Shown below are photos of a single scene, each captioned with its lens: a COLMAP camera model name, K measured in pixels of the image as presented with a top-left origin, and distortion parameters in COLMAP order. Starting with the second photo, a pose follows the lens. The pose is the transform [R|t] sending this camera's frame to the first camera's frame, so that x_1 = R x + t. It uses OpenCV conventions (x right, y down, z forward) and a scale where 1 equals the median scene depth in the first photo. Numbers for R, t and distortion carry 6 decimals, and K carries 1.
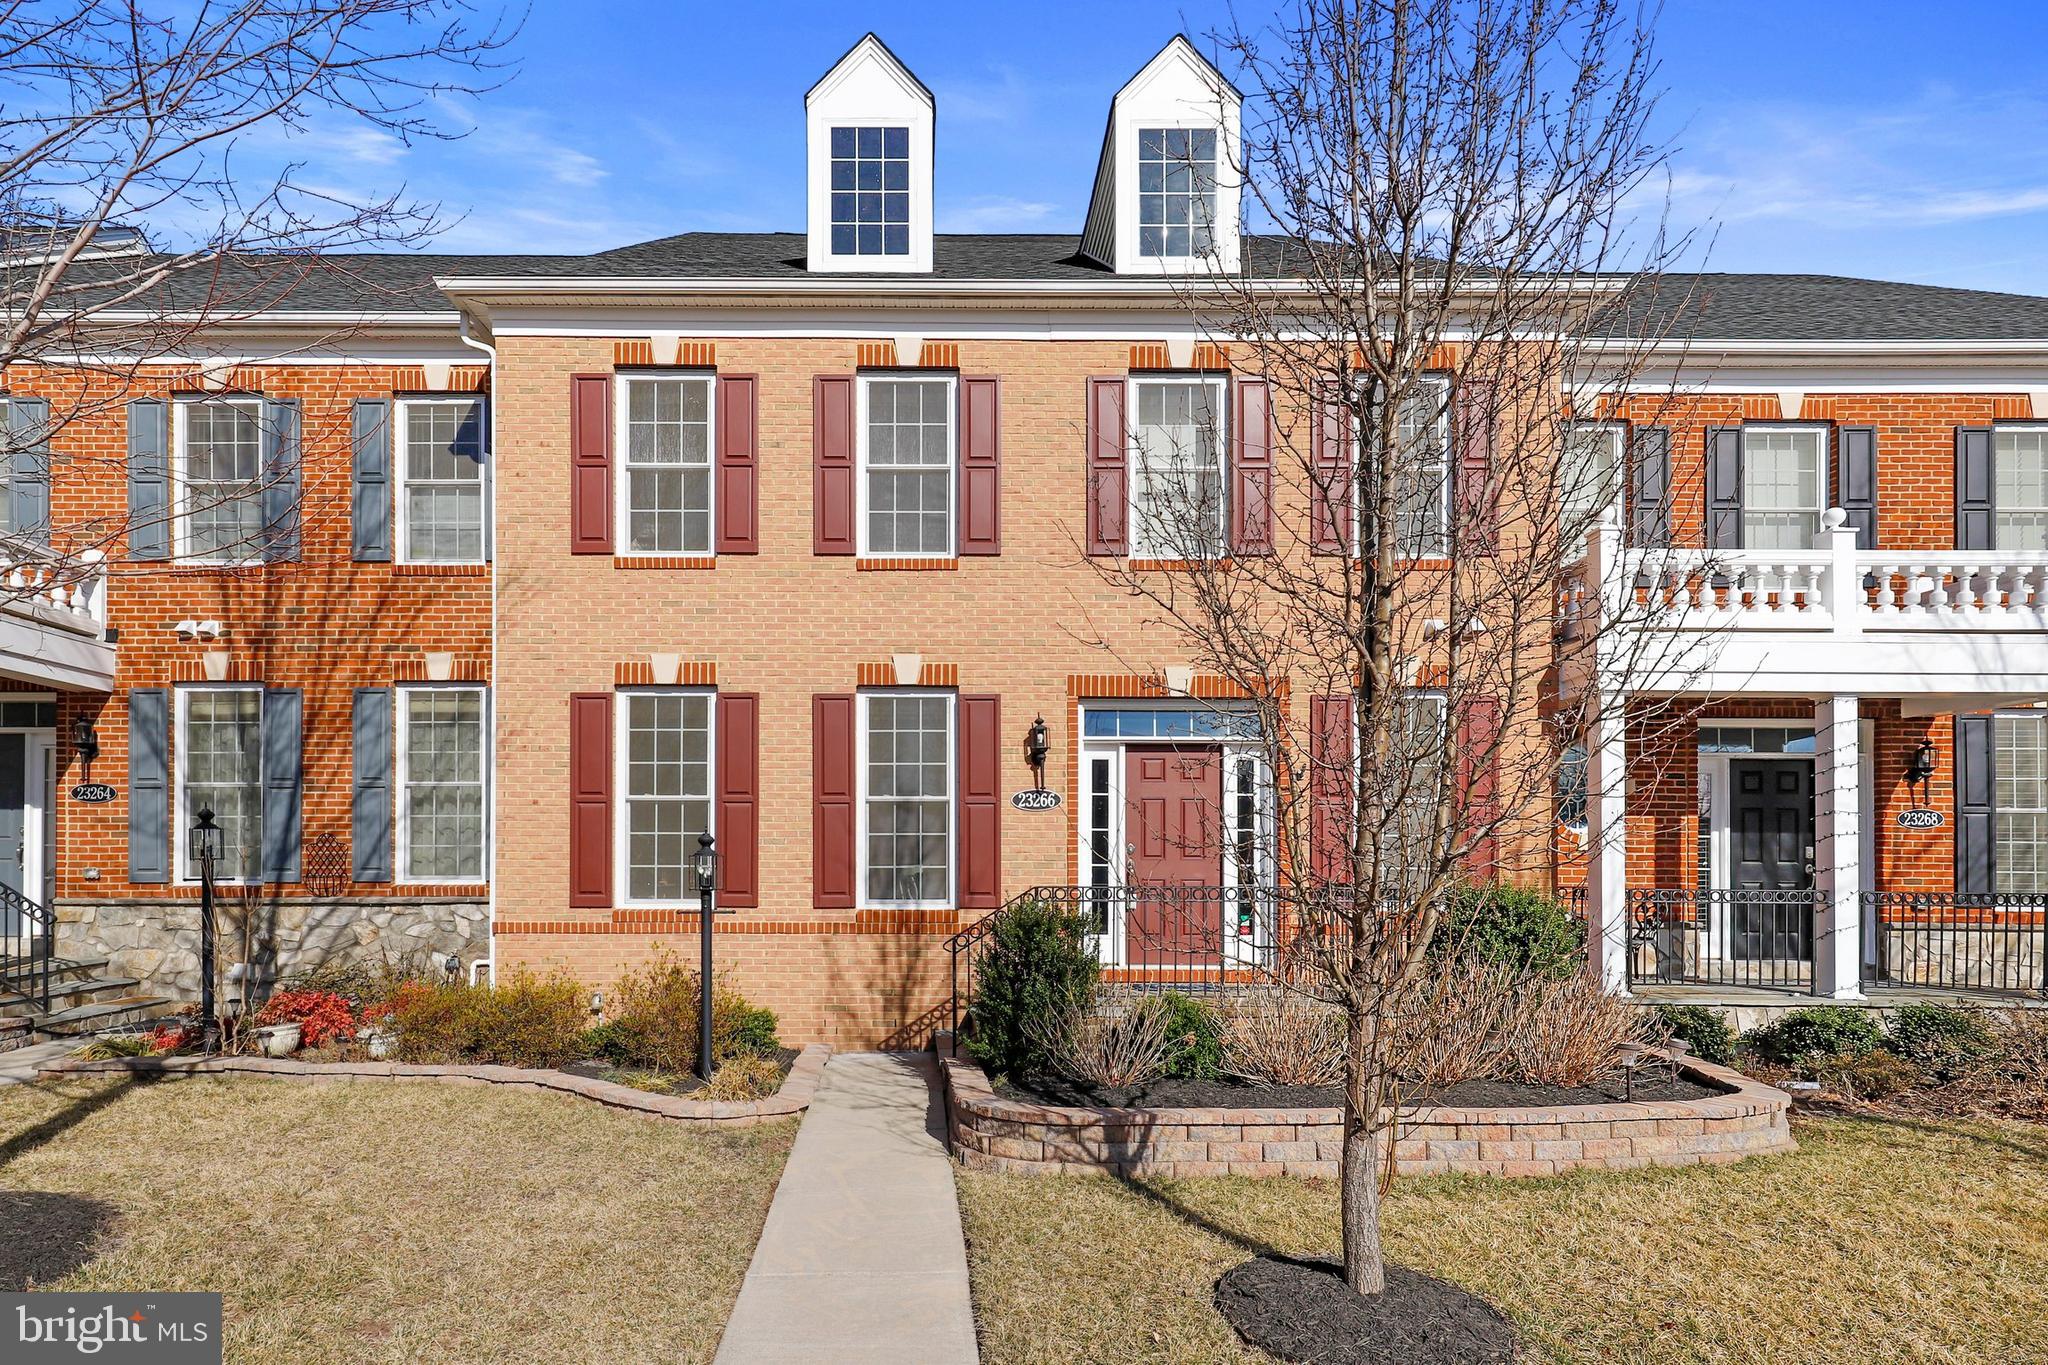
lens RADIAL K [[1123.8, 0, 1025.5], [0, 1123.8, 876.0], [0, 0, 1]] dist [0.003868, 0.000809]
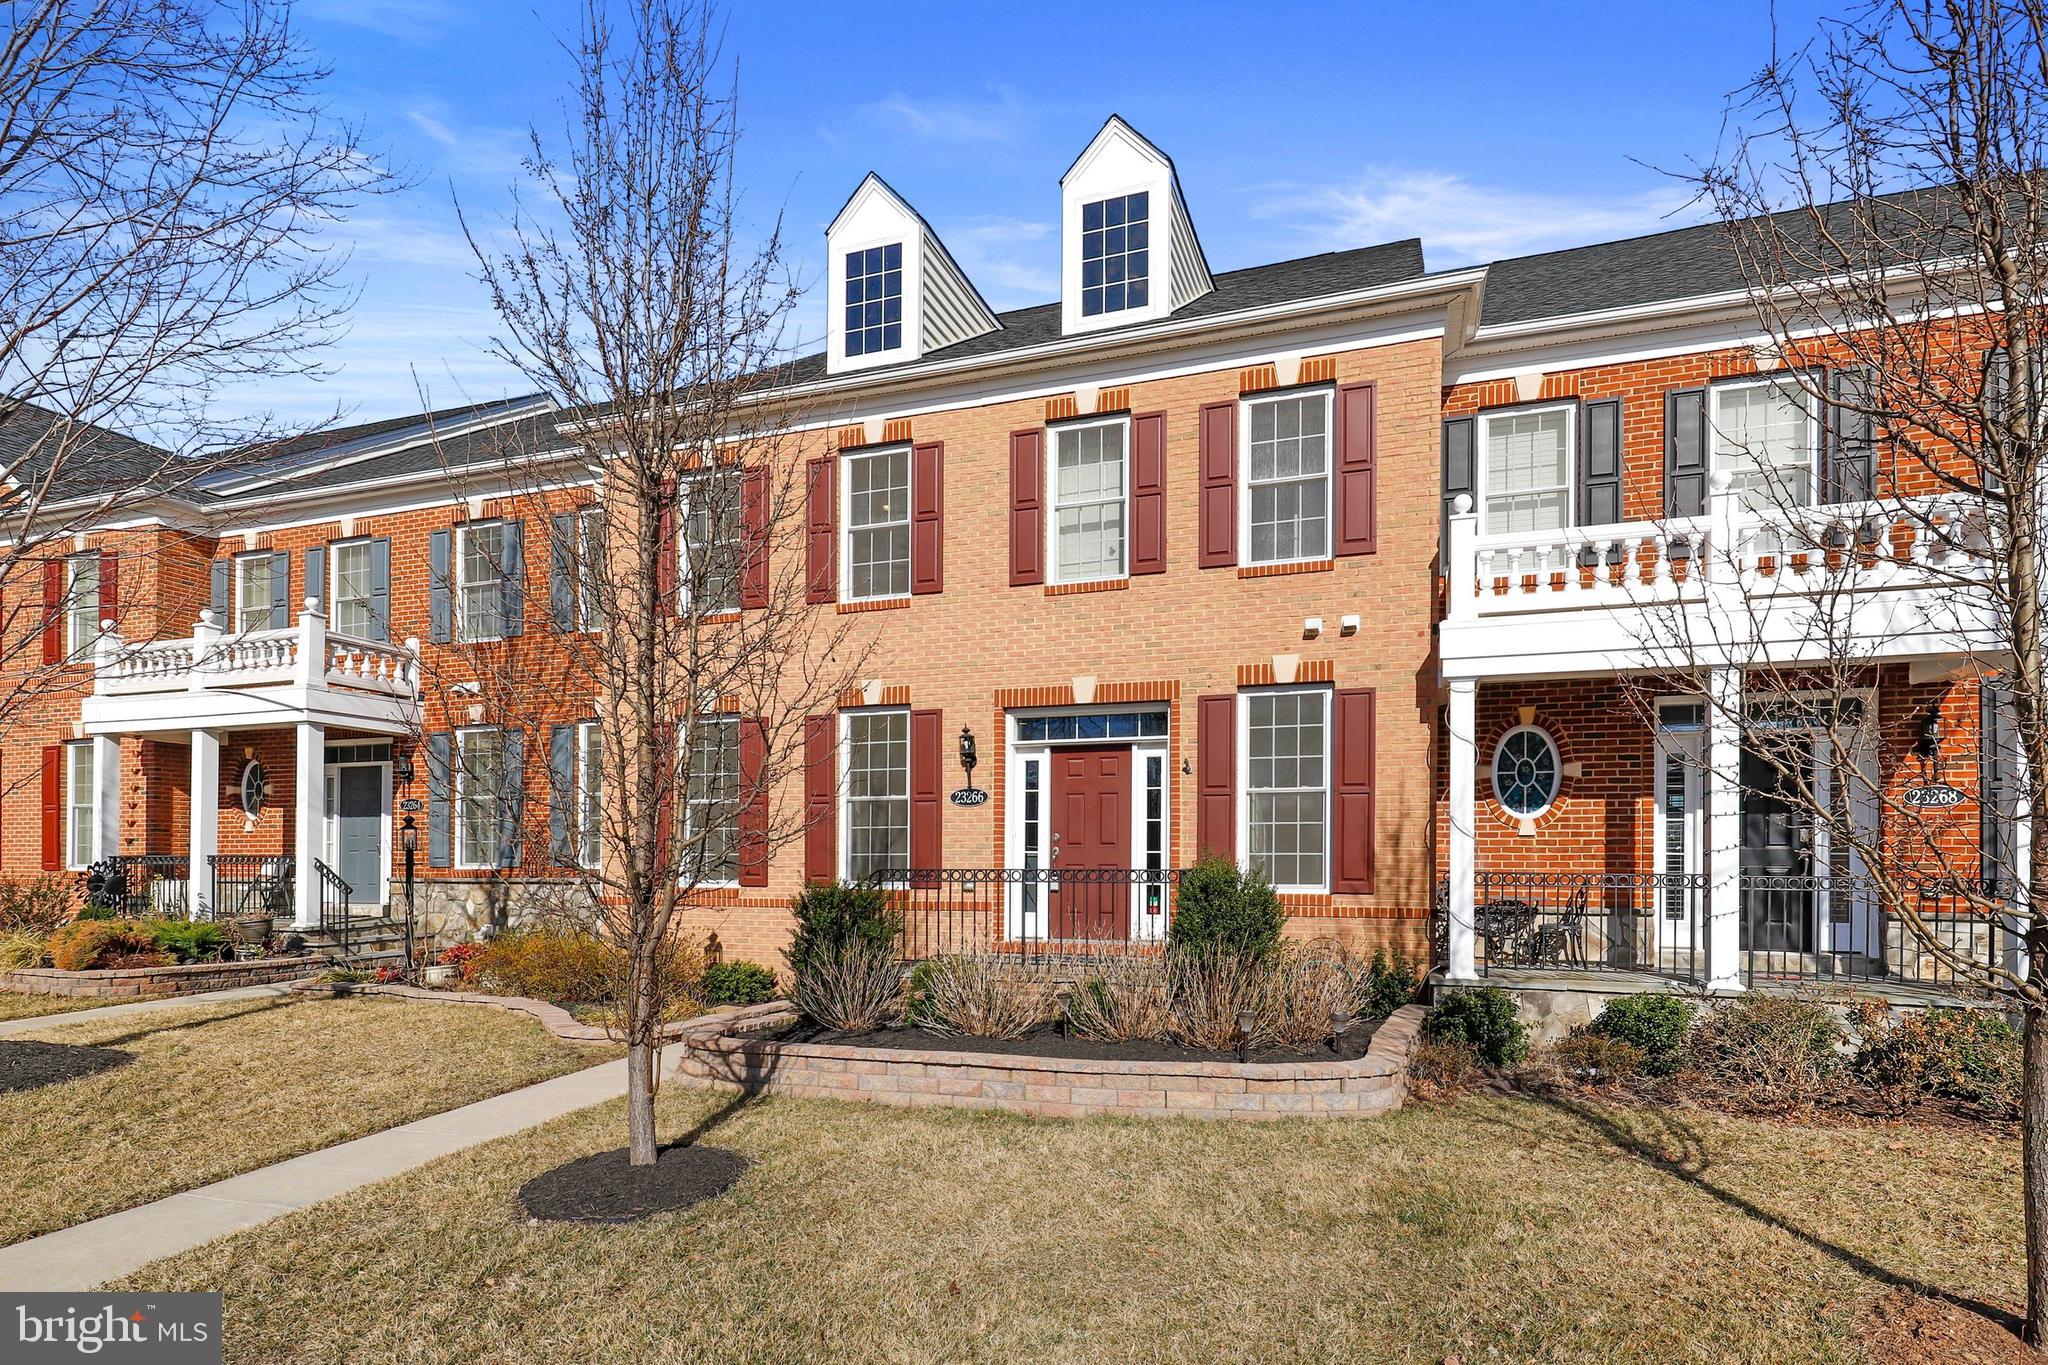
lens RADIAL K [[1049.4, 0, 1082.7], [0, 1049.4, 865.1], [0, 0, 1]] dist [0.004240, 0.001066]
pose [[0.947086, -0.000118, -0.320978, 0.442620], [-0.000042, 1.000000, -0.000494, 0.004448], [0.320978, 0.000481, 0.947086, -0.006465]]
